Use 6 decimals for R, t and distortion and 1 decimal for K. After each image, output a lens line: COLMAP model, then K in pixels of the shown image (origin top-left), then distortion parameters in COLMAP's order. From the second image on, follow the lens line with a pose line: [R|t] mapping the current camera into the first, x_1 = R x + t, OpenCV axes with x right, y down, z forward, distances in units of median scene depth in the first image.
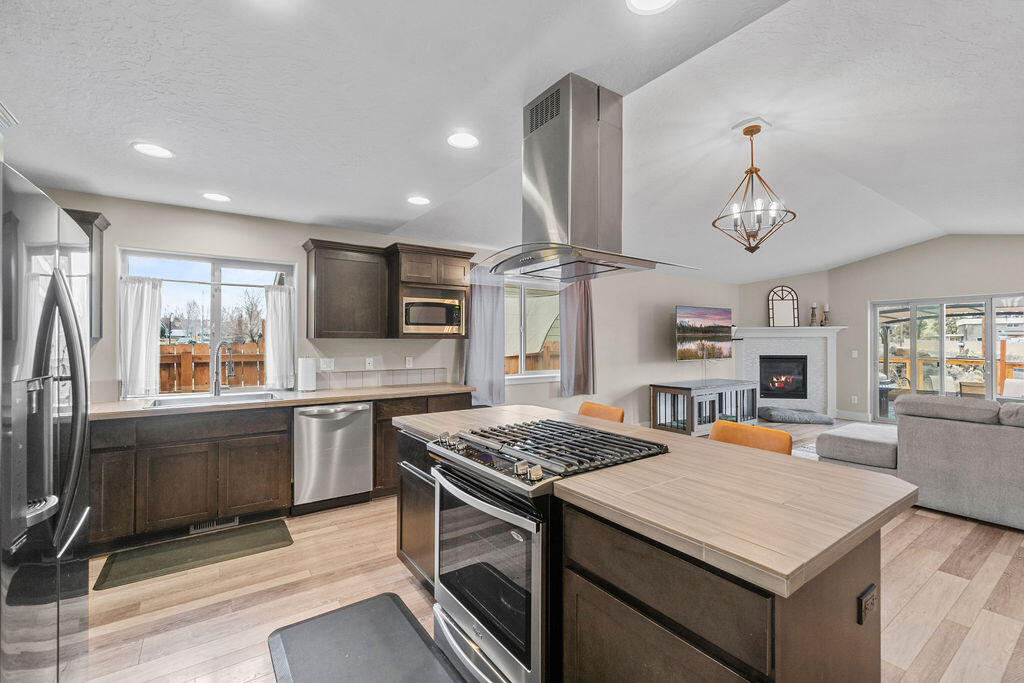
lens RADIAL K [[446.4, 0, 515.2], [0, 446.4, 337.6], [0, 0, 1]] dist [-0.008194, -0.000084]
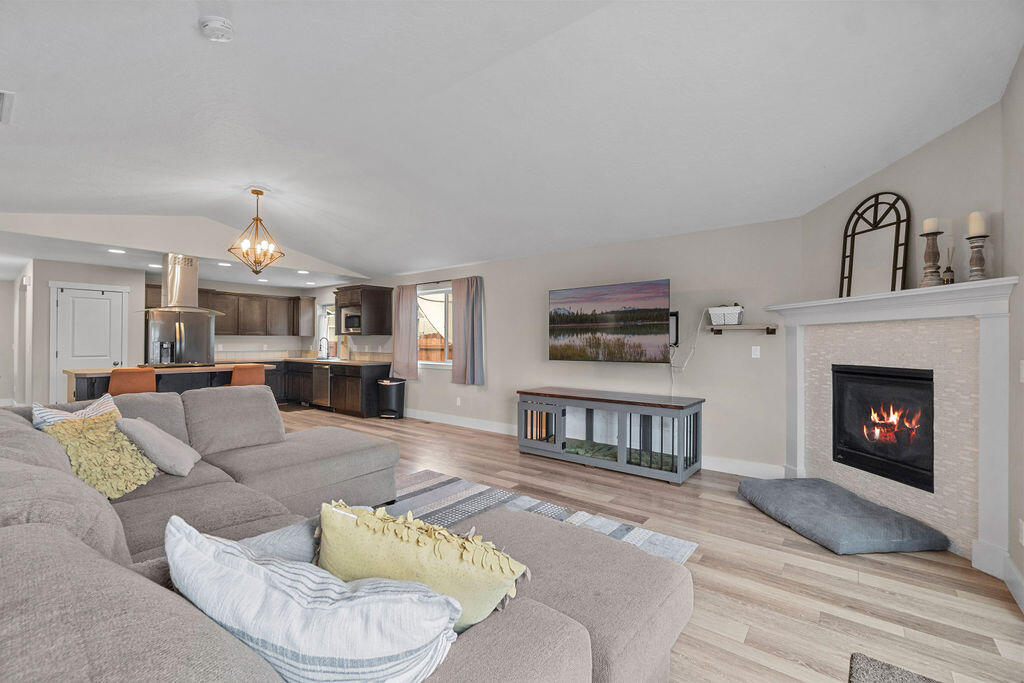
lens RADIAL K [[446.4, 0, 515.2], [0, 446.4, 337.6], [0, 0, 1]] dist [-0.008194, -0.000084]
pose [[0.275543, -0.006875, -0.961264, 1.052357], [0.006481, 0.999965, -0.005294, 0.015809], [0.961267, -0.004772, 0.275577, 0.679253]]
